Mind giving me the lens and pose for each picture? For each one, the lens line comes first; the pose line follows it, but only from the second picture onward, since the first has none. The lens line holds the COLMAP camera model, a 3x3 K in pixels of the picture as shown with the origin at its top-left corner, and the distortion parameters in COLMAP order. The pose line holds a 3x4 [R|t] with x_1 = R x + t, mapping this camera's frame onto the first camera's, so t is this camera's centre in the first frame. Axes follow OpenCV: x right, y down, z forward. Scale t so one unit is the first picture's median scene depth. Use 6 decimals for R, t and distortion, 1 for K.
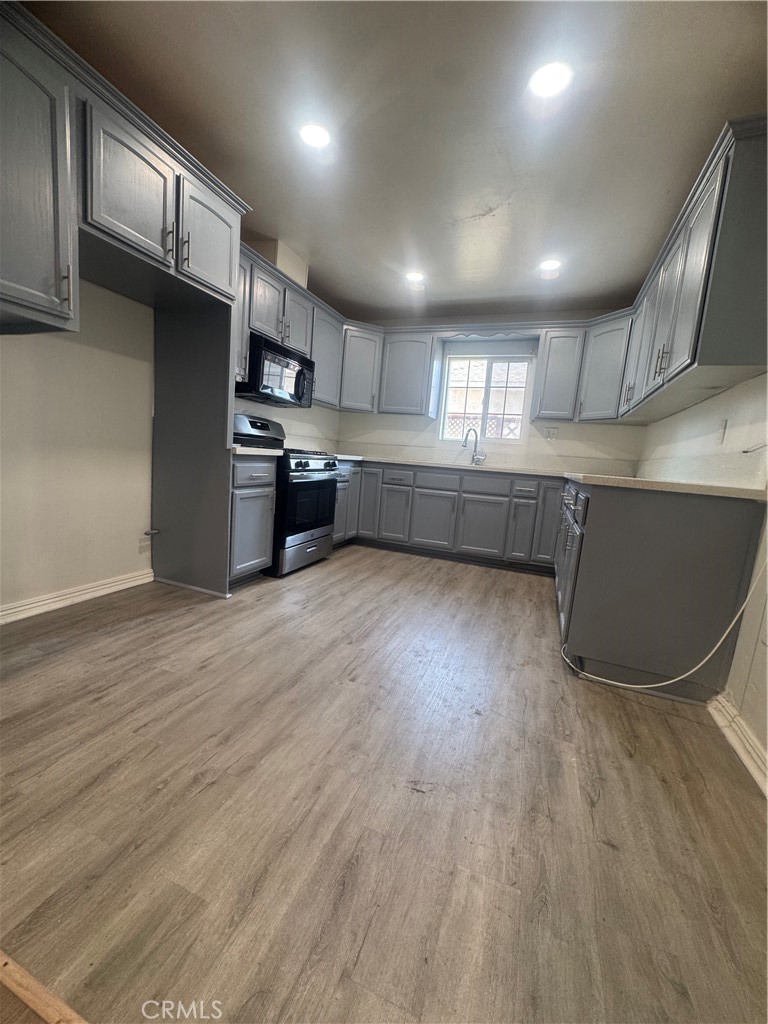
lens RADIAL K [[410.6, 0, 384.0], [0, 410.6, 512.0], [0, 0, 1]] dist [-0.002904, -0.000162]
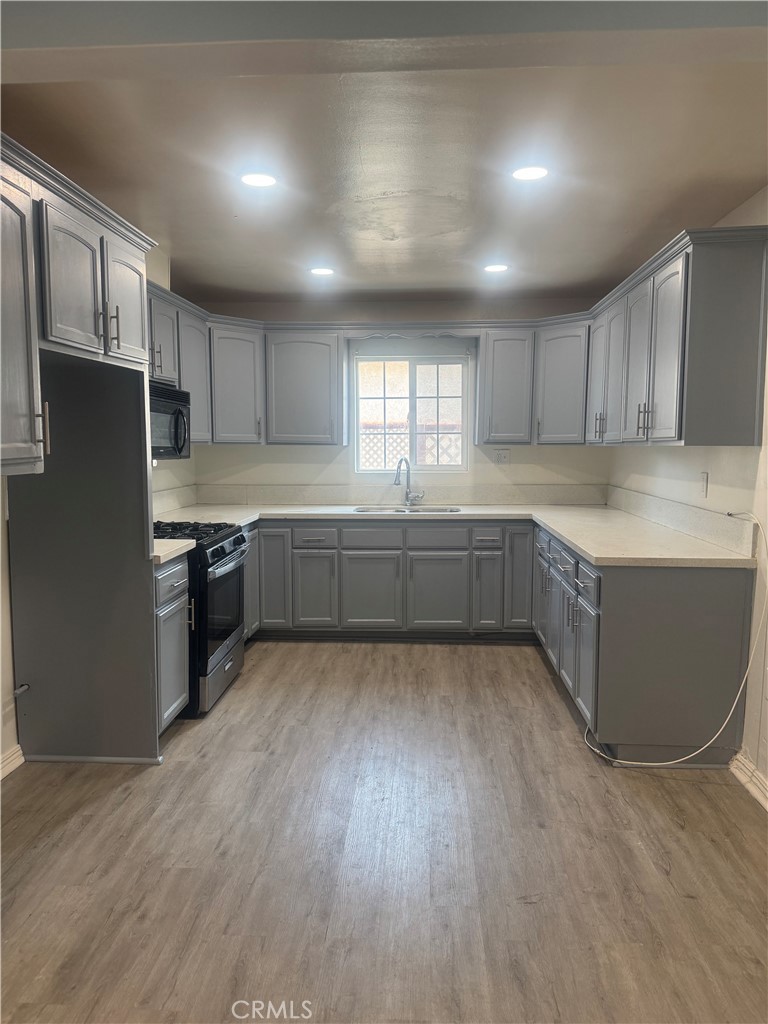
lens RADIAL K [[716.0, 0, 390.8], [0, 716.0, 514.2], [0, 0, 1]] dist [0.110299, -0.150997]
pose [[0.945970, -0.111511, 0.304476, -0.306983], [0.117376, 0.993087, -0.000968, -0.155579], [-0.302264, 0.036654, 0.952519, -0.312668]]
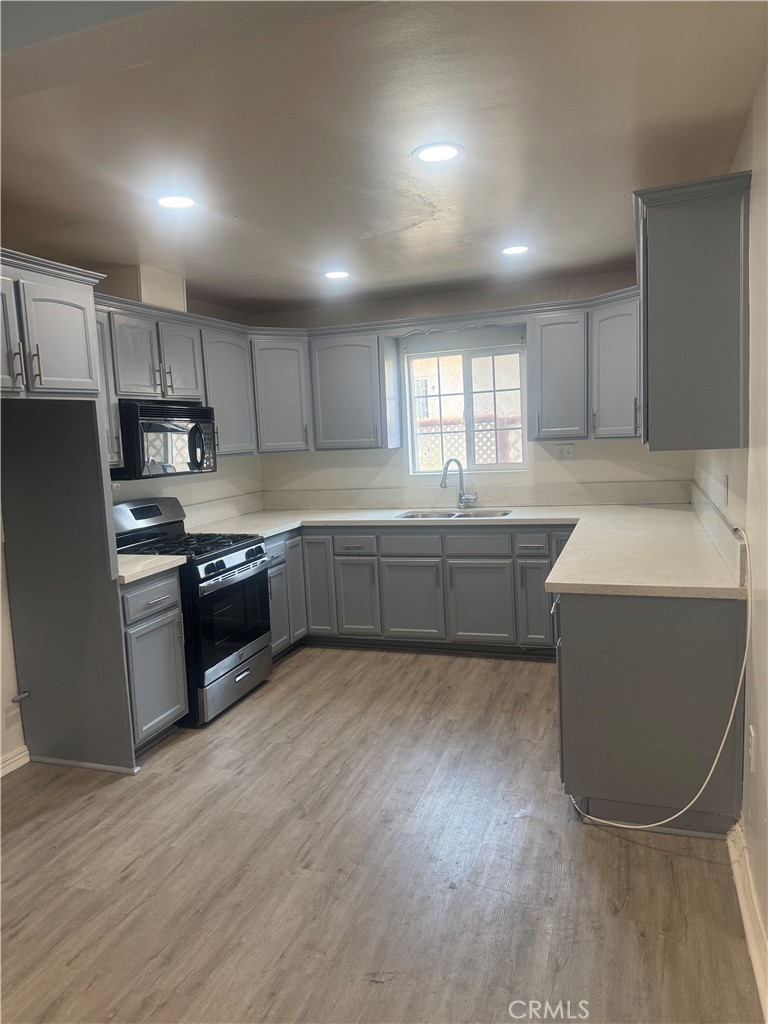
lens RADIAL K [[717.3, 0, 382.1], [0, 717.3, 511.1], [0, 0, 1]] dist [0.098608, -0.125955]
pose [[0.990824, -0.133213, 0.022841, 0.085872], [0.133663, 0.990835, -0.019487, -0.159697], [-0.020035, 0.022361, 0.999549, -0.311032]]
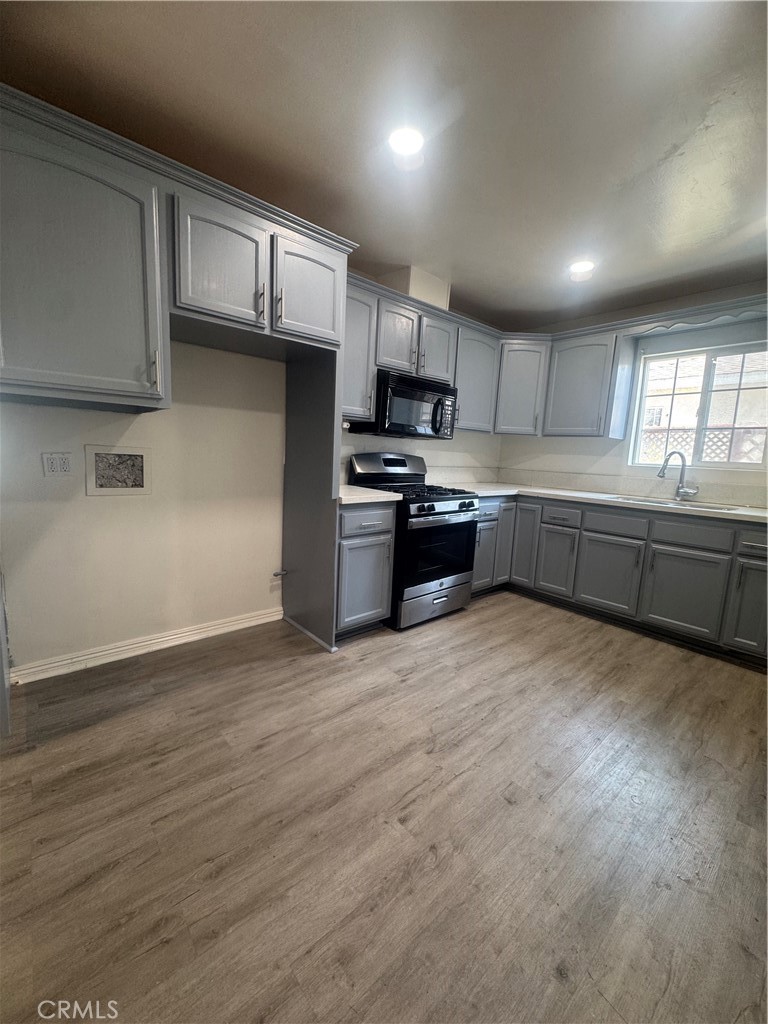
lens RADIAL K [[410.6, 0, 384.0], [0, 410.6, 512.0], [0, 0, 1]] dist [-0.002904, -0.000162]
pose [[0.884975, 0.028990, -0.464736, 0.145259], [-0.039304, 0.999149, -0.012518, -0.099275], [0.463977, 0.029344, 0.885361, 0.176836]]
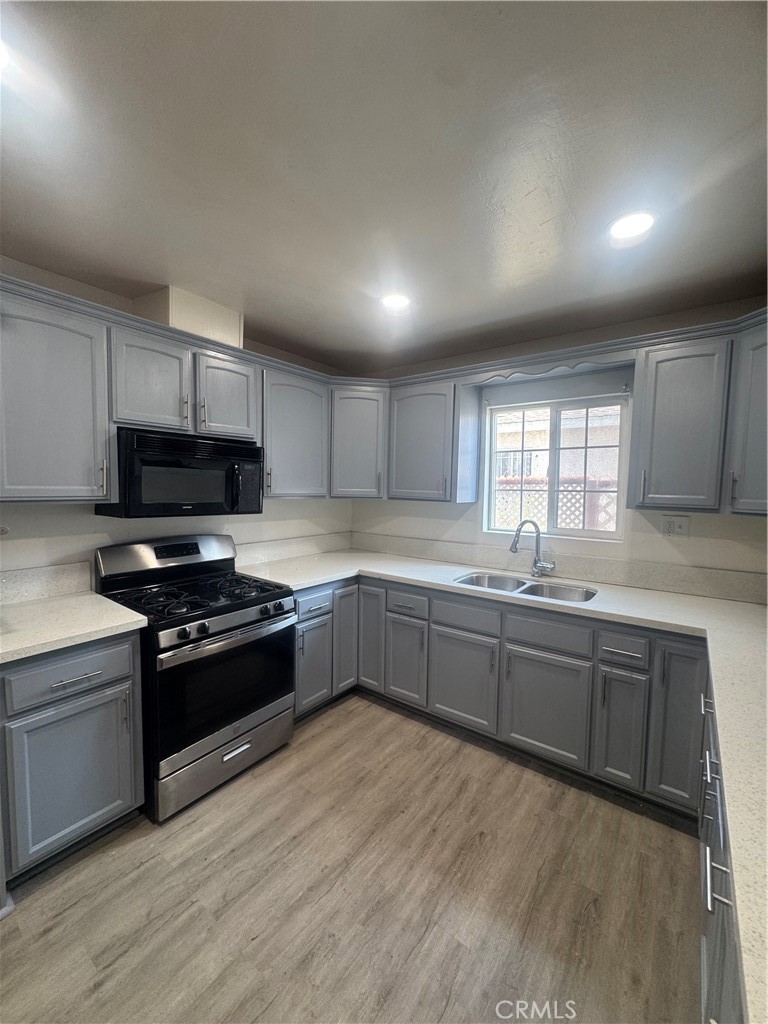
lens RADIAL K [[410.6, 0, 384.0], [0, 410.6, 512.0], [0, 0, 1]] dist [-0.002904, -0.000162]
pose [[0.961376, -0.046589, -0.271267, 0.259666], [0.023413, 0.995840, -0.088055, -0.246615], [0.274241, 0.078303, 0.958468, 0.519295]]
